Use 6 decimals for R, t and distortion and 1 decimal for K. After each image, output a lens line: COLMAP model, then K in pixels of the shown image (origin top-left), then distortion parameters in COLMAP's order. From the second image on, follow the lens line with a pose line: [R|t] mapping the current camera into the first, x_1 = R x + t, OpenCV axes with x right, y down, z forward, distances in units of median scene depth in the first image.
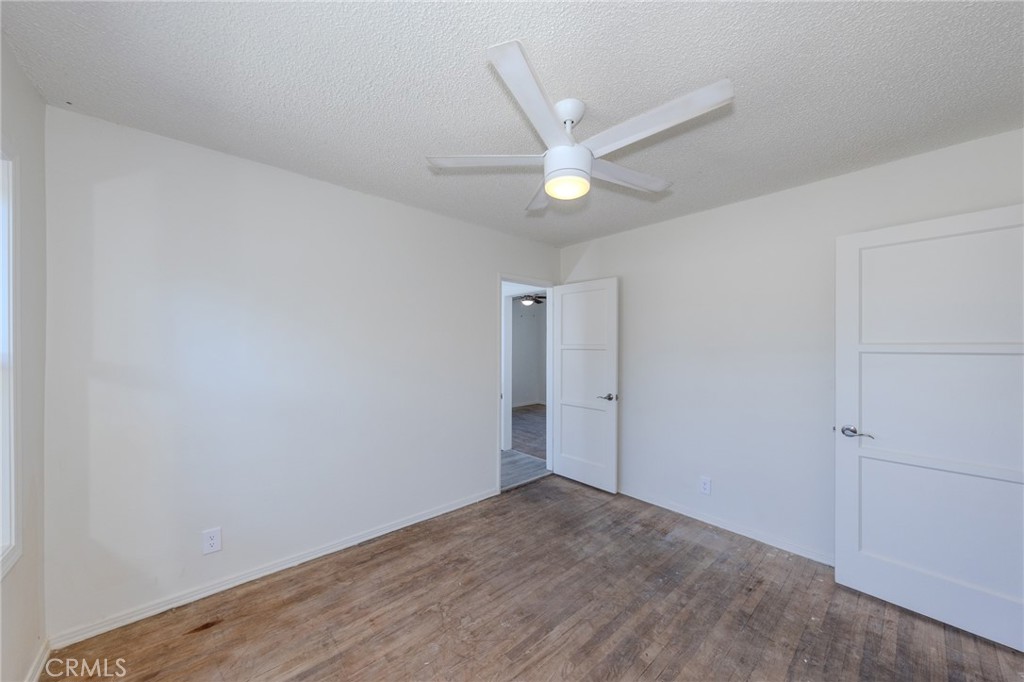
lens RADIAL K [[366.9, 0, 518.9], [0, 366.9, 339.1], [0, 0, 1]] dist [-0.001215, -0.000197]
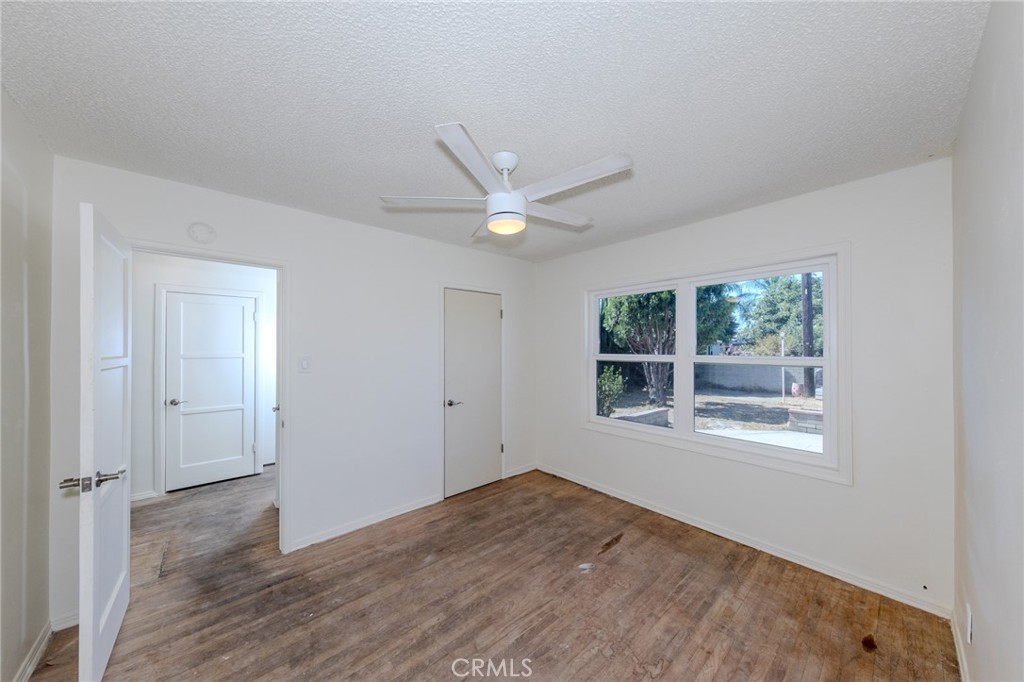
lens RADIAL K [[351.2, 0, 514.7], [0, 351.2, 341.4], [0, 0, 1]] dist [0.001031, 0.000067]
pose [[-0.999946, -0.001330, 0.010272, 0.073375], [-0.001636, 0.999551, -0.029909, 0.003127], [-0.010228, -0.029925, -0.999500, 1.679274]]
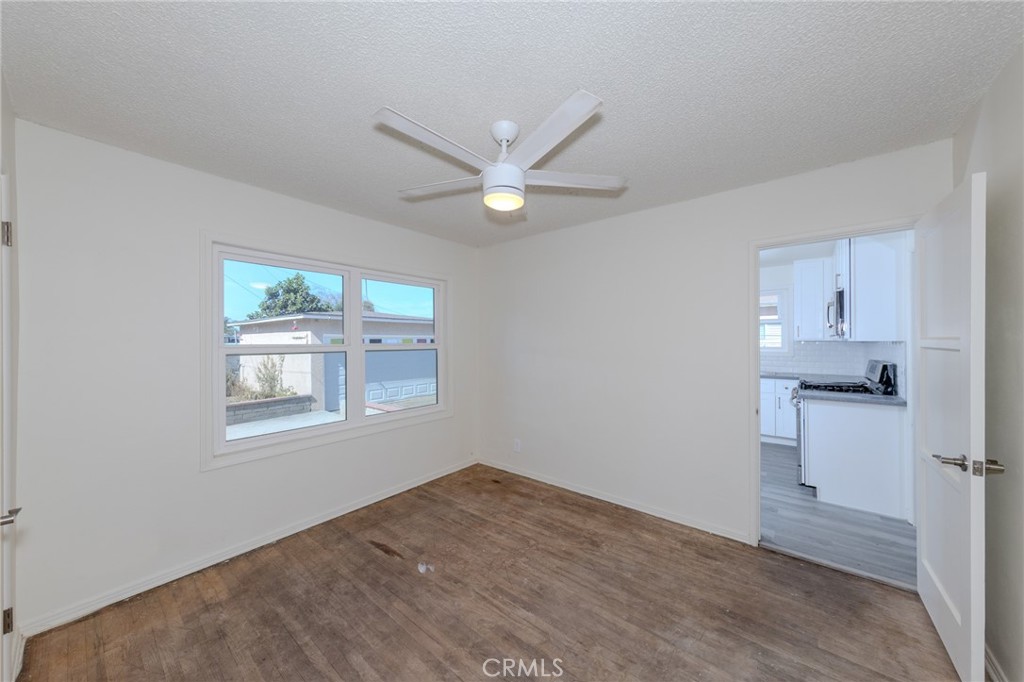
lens RADIAL K [[351.2, 0, 514.7], [0, 351.2, 341.4], [0, 0, 1]] dist [0.001031, 0.000067]
pose [[0.155138, 0.001480, -0.987892, 0.932025], [0.020173, 0.999786, 0.004666, -0.003724], [0.987687, -0.020653, 0.155075, 0.691557]]
